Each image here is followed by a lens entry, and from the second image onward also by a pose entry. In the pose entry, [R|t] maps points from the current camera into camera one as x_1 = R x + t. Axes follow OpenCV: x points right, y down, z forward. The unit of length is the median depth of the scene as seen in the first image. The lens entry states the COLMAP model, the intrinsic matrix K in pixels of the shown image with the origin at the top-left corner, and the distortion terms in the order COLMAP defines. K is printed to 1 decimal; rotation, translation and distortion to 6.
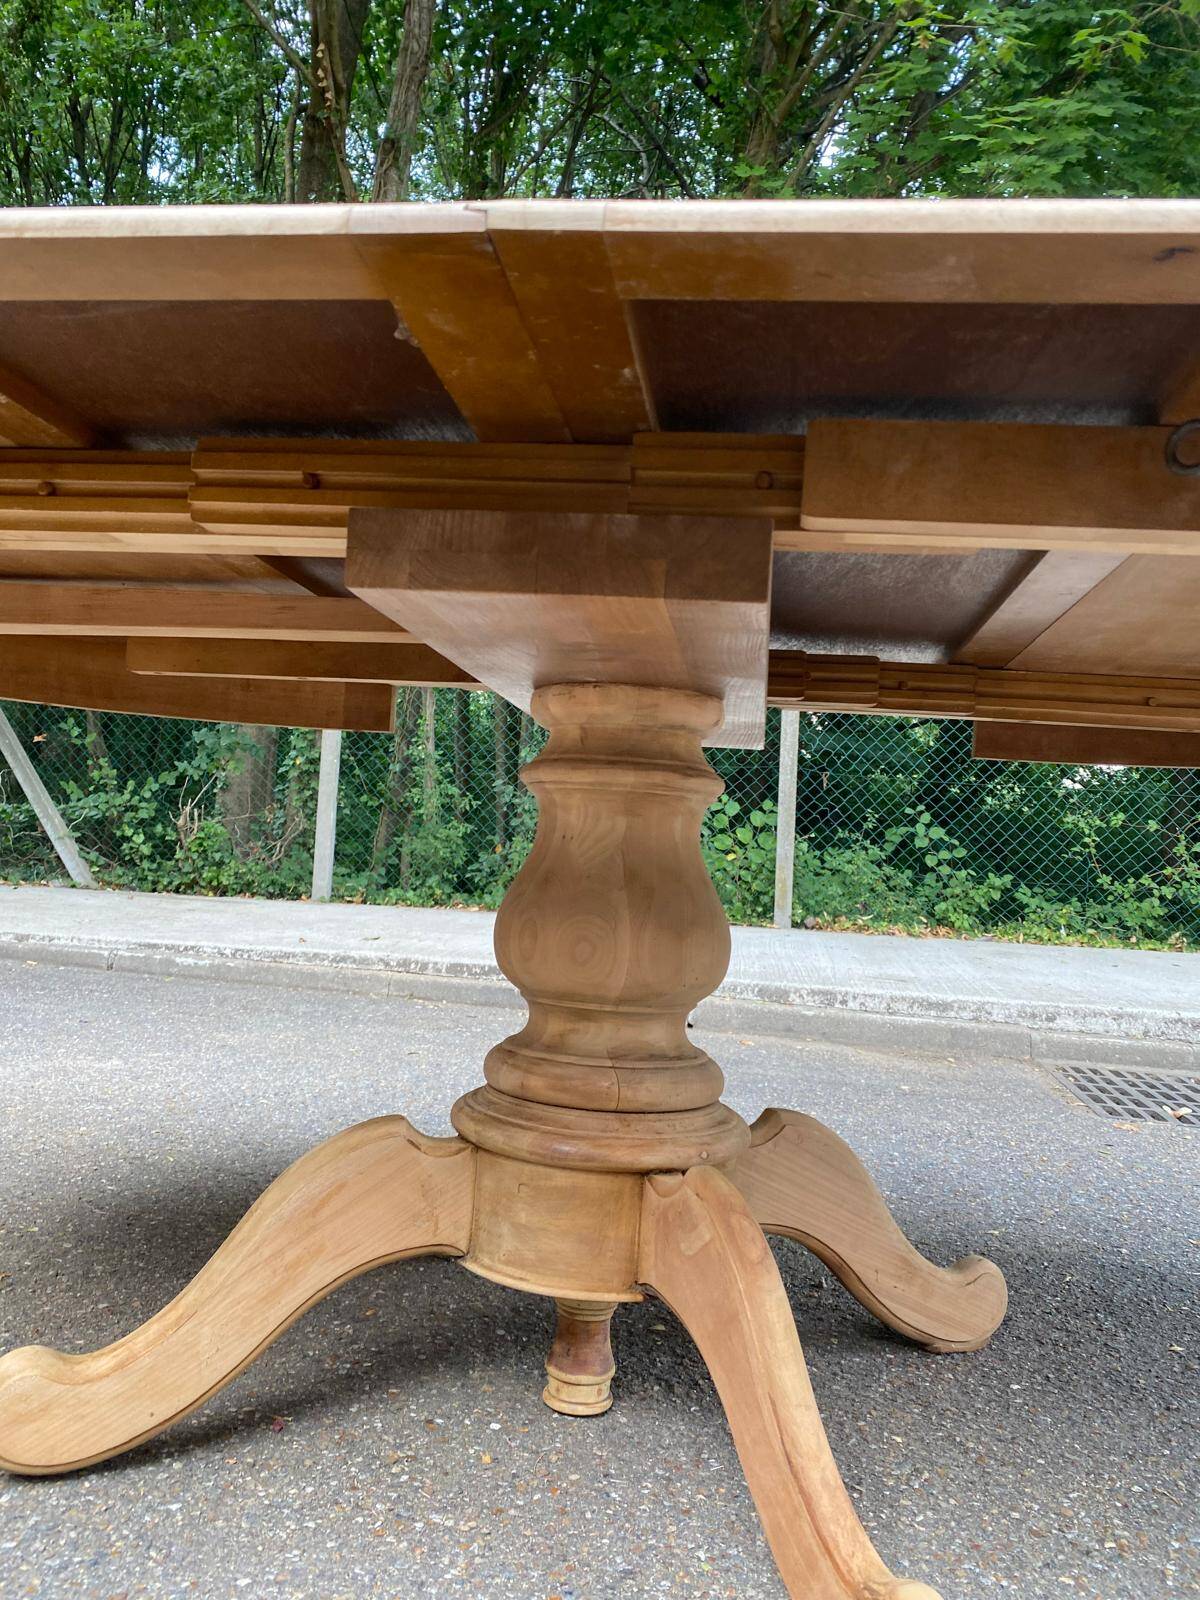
lens RADIAL K [[1217.3, 0, 589.9], [0, 1217.3, 795.4], [0, 0, 1]] dist [0.012753, -0.014635]
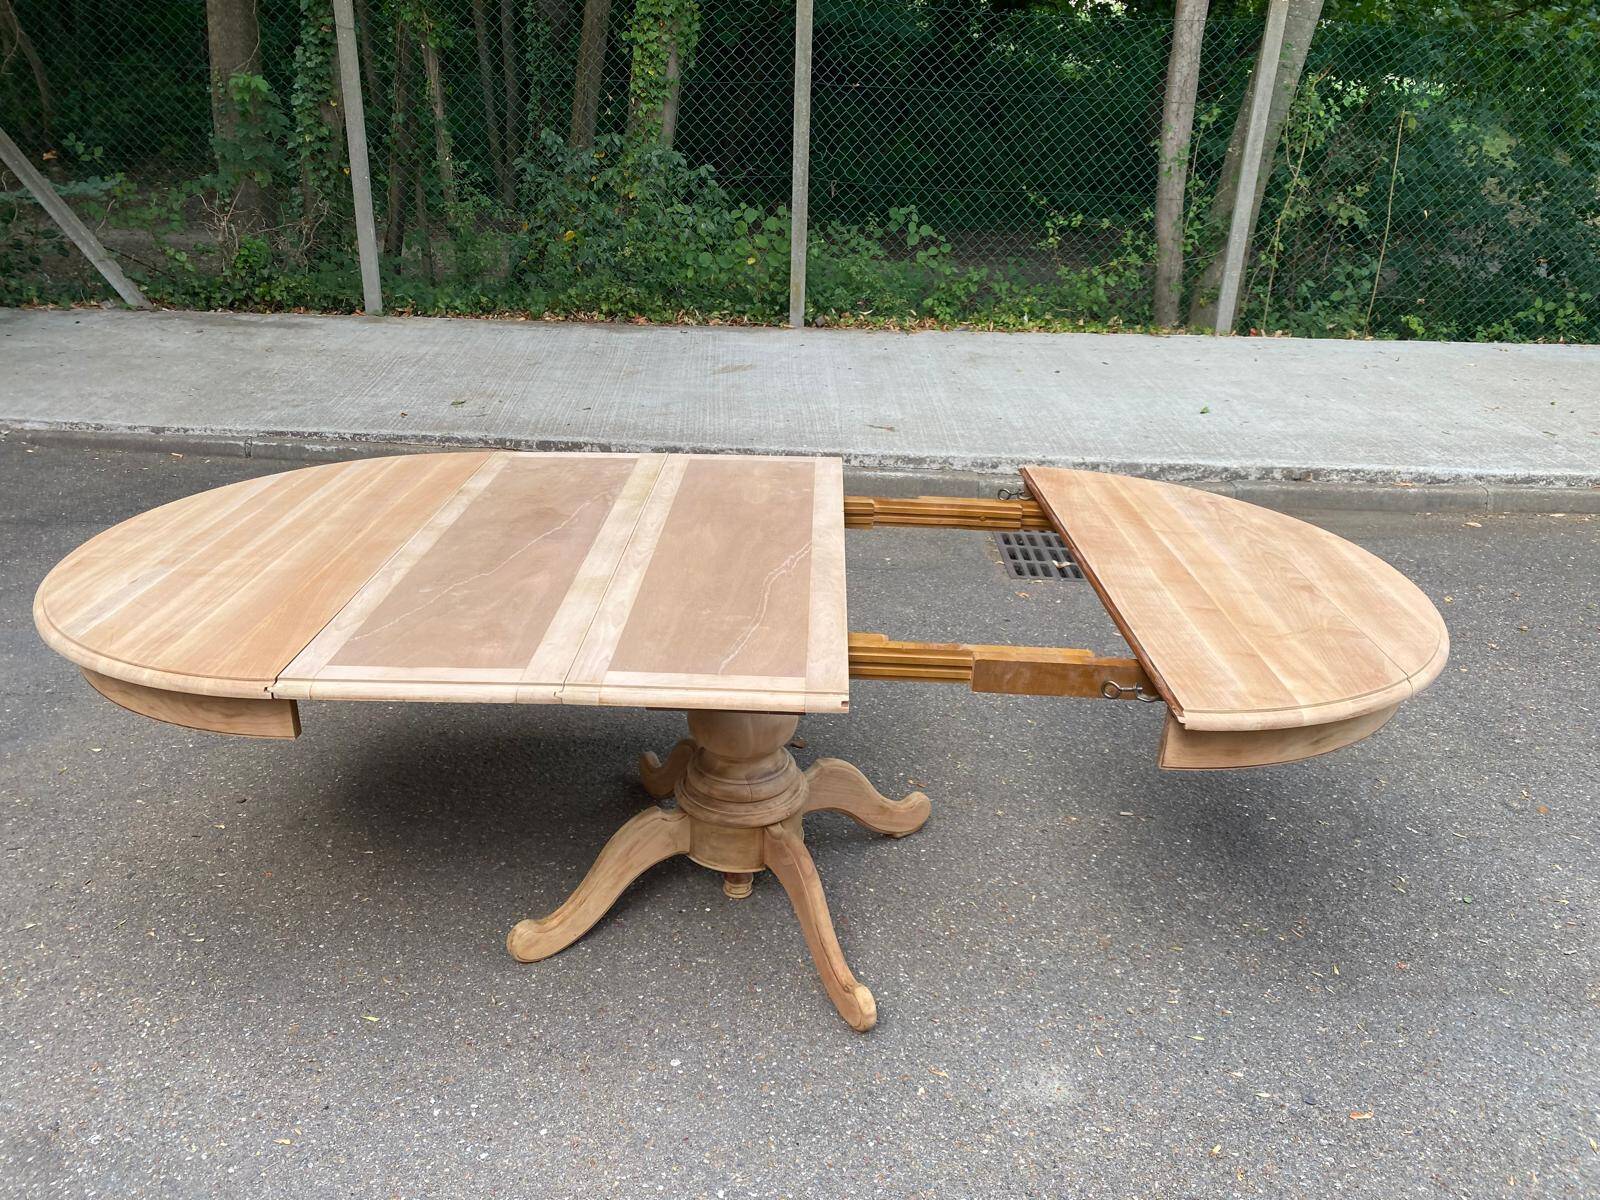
lens RADIAL K [[1217.3, 0, 790.8], [0, 1217.3, 598.9], [0, 0, 1]] dist [0.012753, -0.014635]
pose [[0.986364, -0.086384, 0.140088, -0.067997], [0.014551, 0.893621, 0.448586, -0.375979], [-0.163936, -0.440430, 0.882693, -0.297120]]
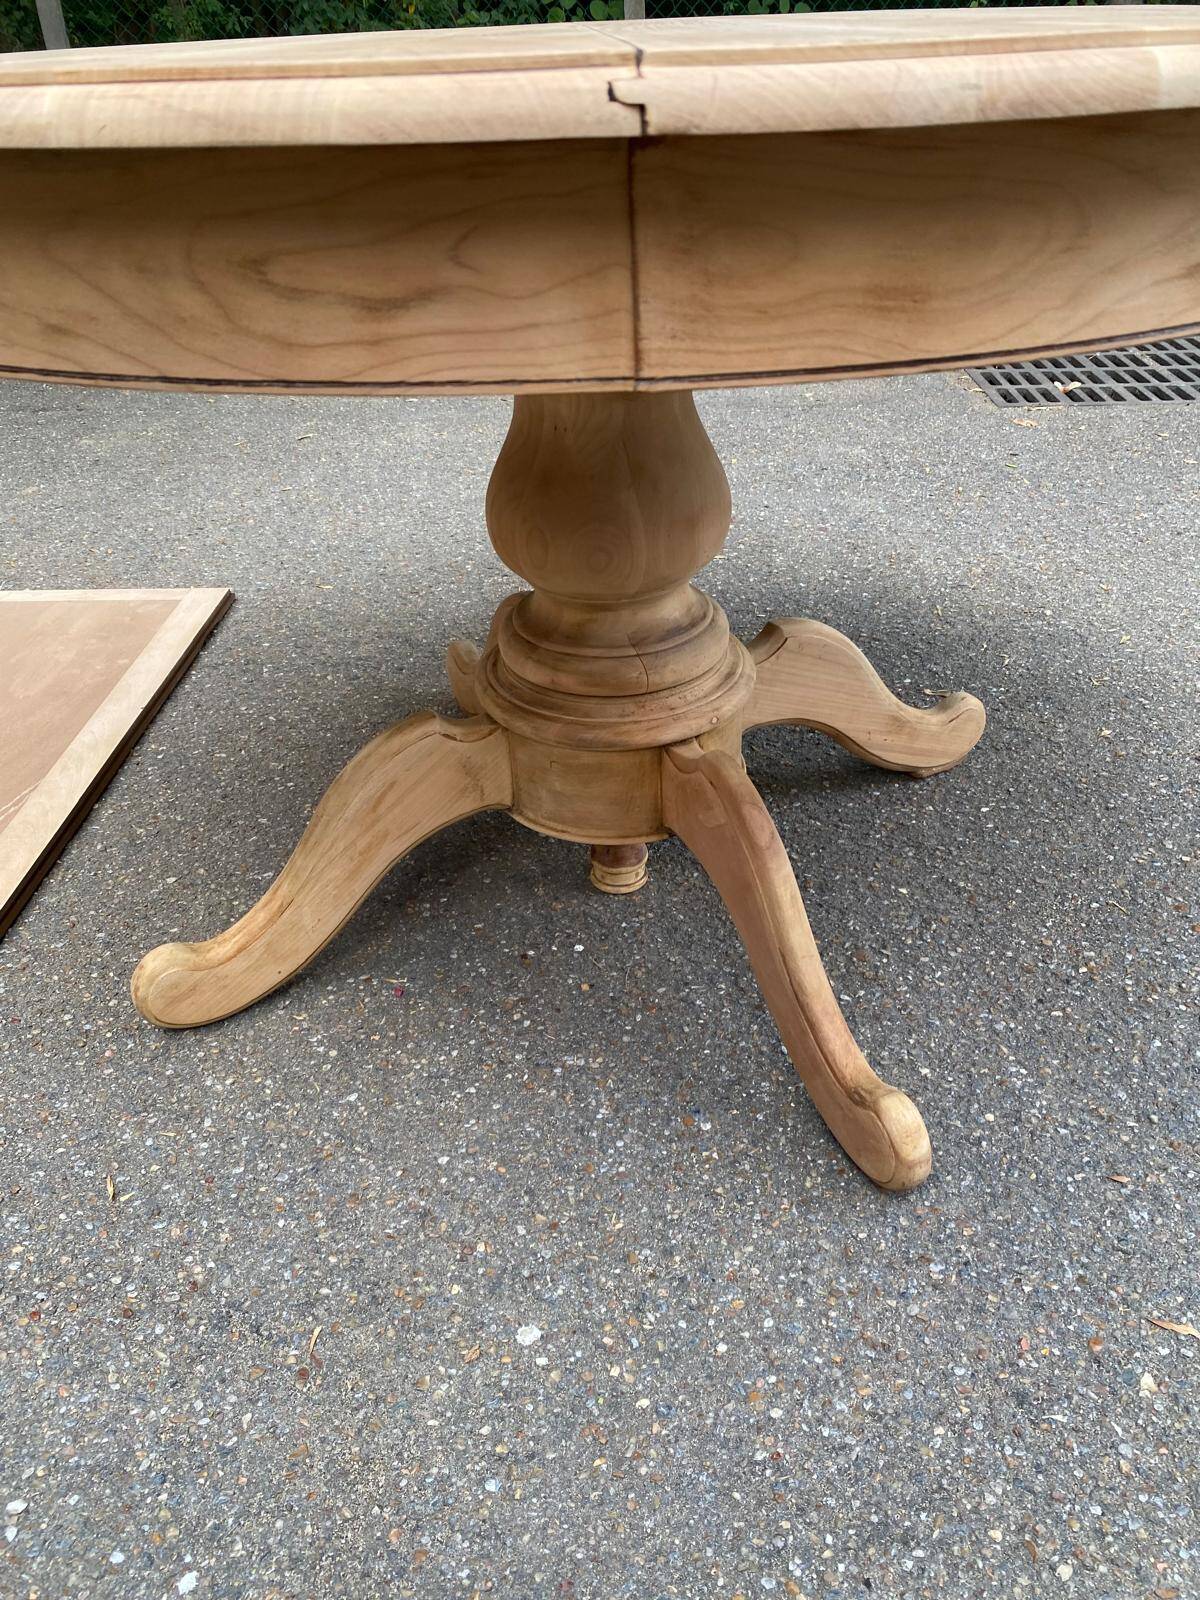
lens RADIAL K [[1217.3, 0, 623.4], [0, 1217.3, 797.2], [0, 0, 1]] dist [0.012753, -0.014635]
pose [[0.980408, -0.169240, 0.100784, -0.044094], [0.076740, 0.799405, 0.595871, -0.100015], [-0.181412, -0.576463, 0.796731, 0.050006]]
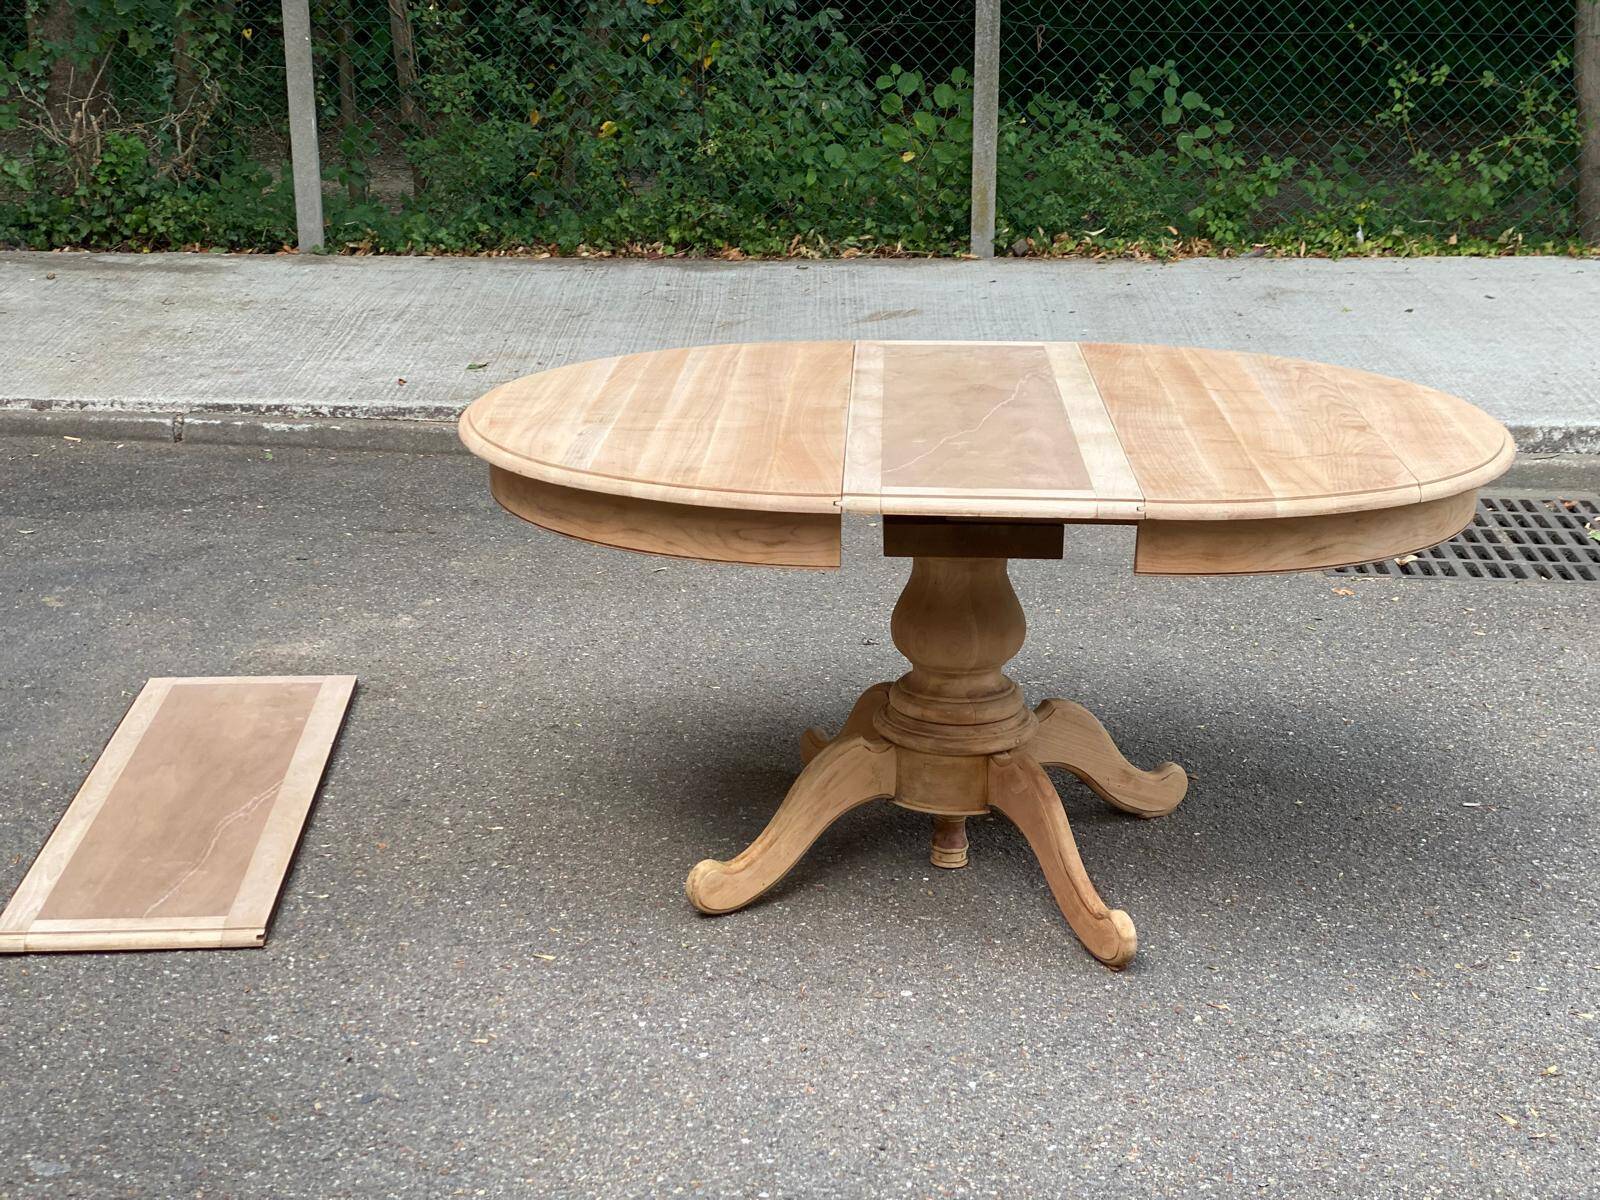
lens RADIAL K [[2384.3, 0, 797.1], [0, 2384.3, 612.7], [0, 0, 1]] dist [0.124844, 0.000000]
pose [[0.992477, -0.083804, 0.089250, -0.199277], [0.047264, 0.934755, 0.352135, -0.416221], [-0.112937, -0.345267, 0.931684, -0.804567]]
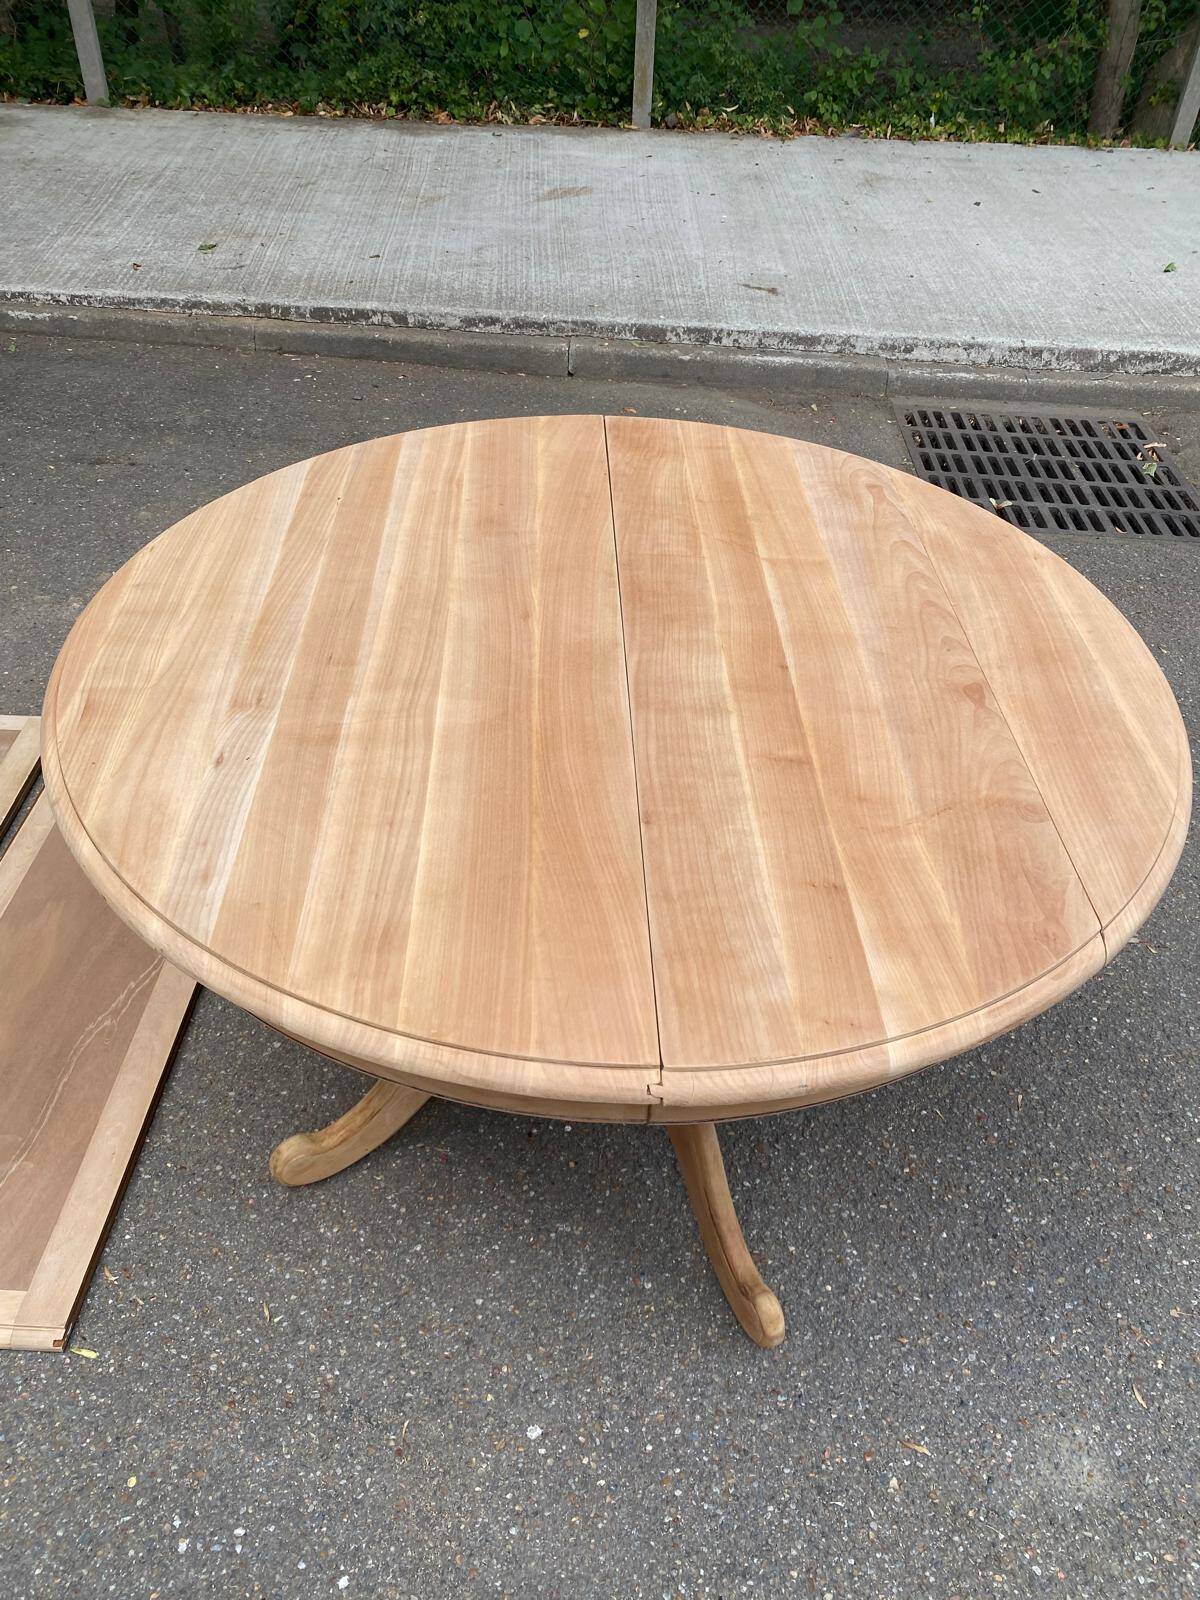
lens RADIAL K [[1217.3, 0, 616.6], [0, 1217.3, 779.4], [0, 0, 1]] dist [0.012753, -0.014635]
pose [[0.985991, -0.115052, 0.120765, -0.054772], [0.000735, 0.727017, 0.686619, -0.342882], [-0.166795, -0.676912, 0.716917, 0.034861]]
